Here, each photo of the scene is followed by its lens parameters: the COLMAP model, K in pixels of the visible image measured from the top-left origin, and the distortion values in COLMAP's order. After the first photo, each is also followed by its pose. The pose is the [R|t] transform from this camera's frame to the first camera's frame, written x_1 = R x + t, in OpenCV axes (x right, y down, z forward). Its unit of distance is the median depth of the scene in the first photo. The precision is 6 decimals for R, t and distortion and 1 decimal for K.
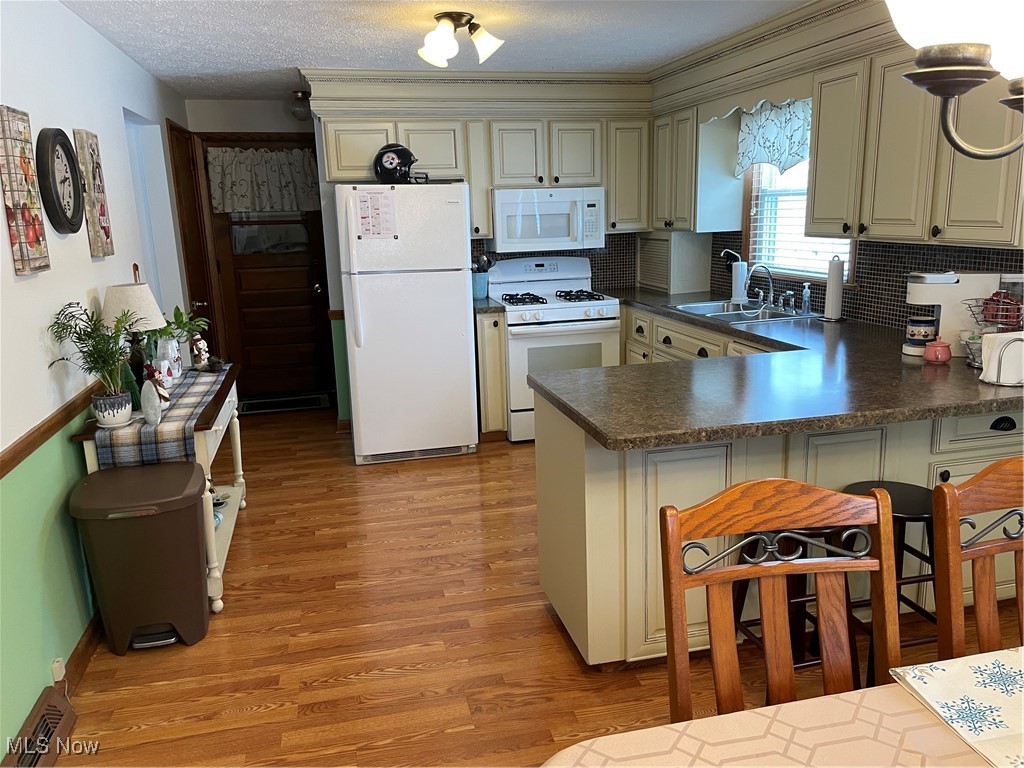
lens RADIAL K [[773.2, 0, 516.7], [0, 773.2, 383.3], [0, 0, 1]] dist [0.089867, -0.123497]
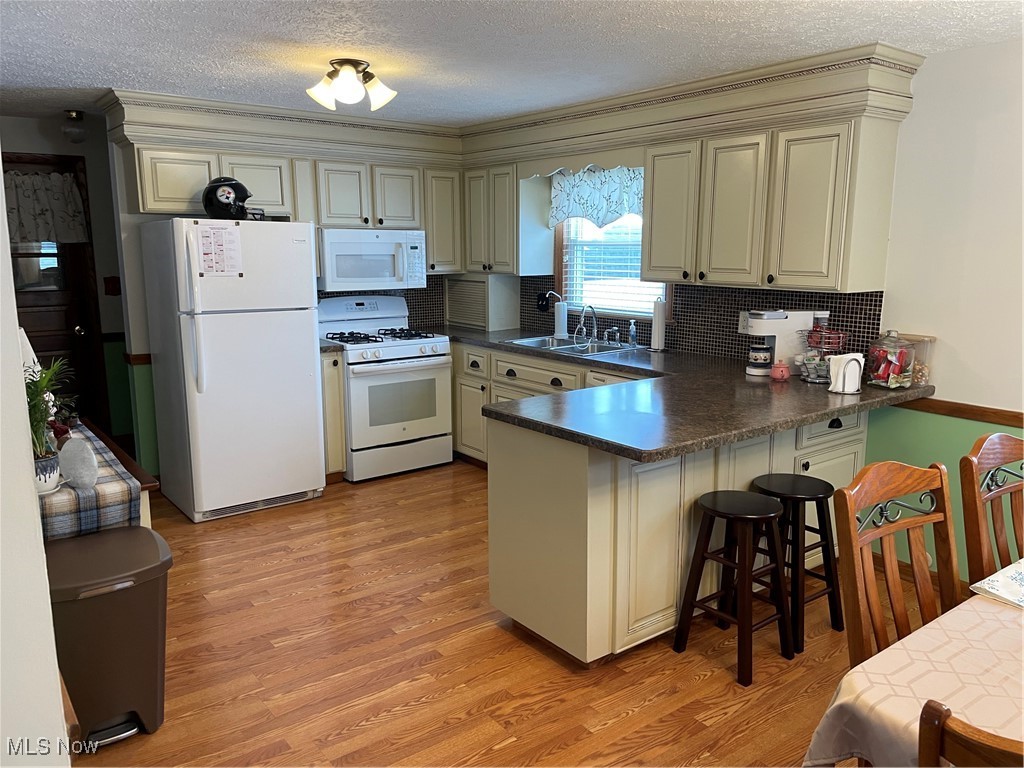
lens RADIAL K [[773.2, 0, 518.2], [0, 773.2, 386.0], [0, 0, 1]] dist [0.089867, -0.123497]
pose [[0.912939, -0.044341, 0.405679, -0.276294], [0.062746, 0.997511, -0.032176, -0.001660], [-0.403242, 0.054829, 0.913449, 0.002236]]
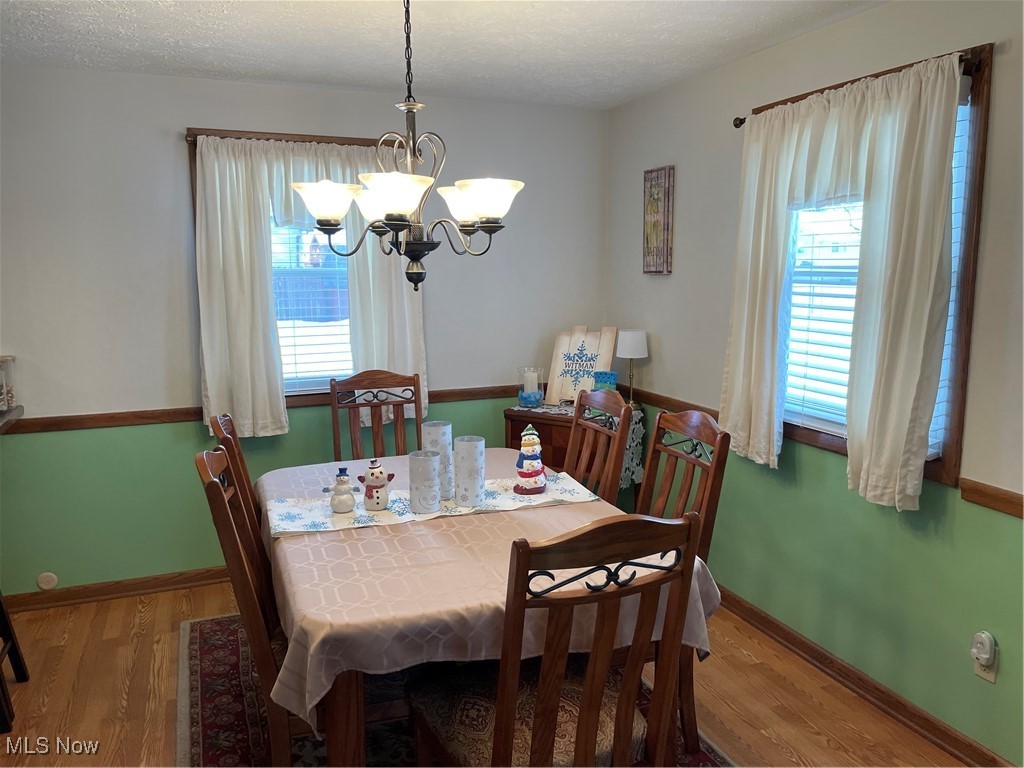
lens RADIAL K [[773.2, 0, 520.4], [0, 773.2, 388.7], [0, 0, 1]] dist [0.089867, -0.123497]
pose [[-0.156744, -0.126374, 0.979521, -0.420657], [0.225859, 0.960911, 0.160116, -0.033368], [-0.961467, 0.246331, -0.122075, 0.197279]]
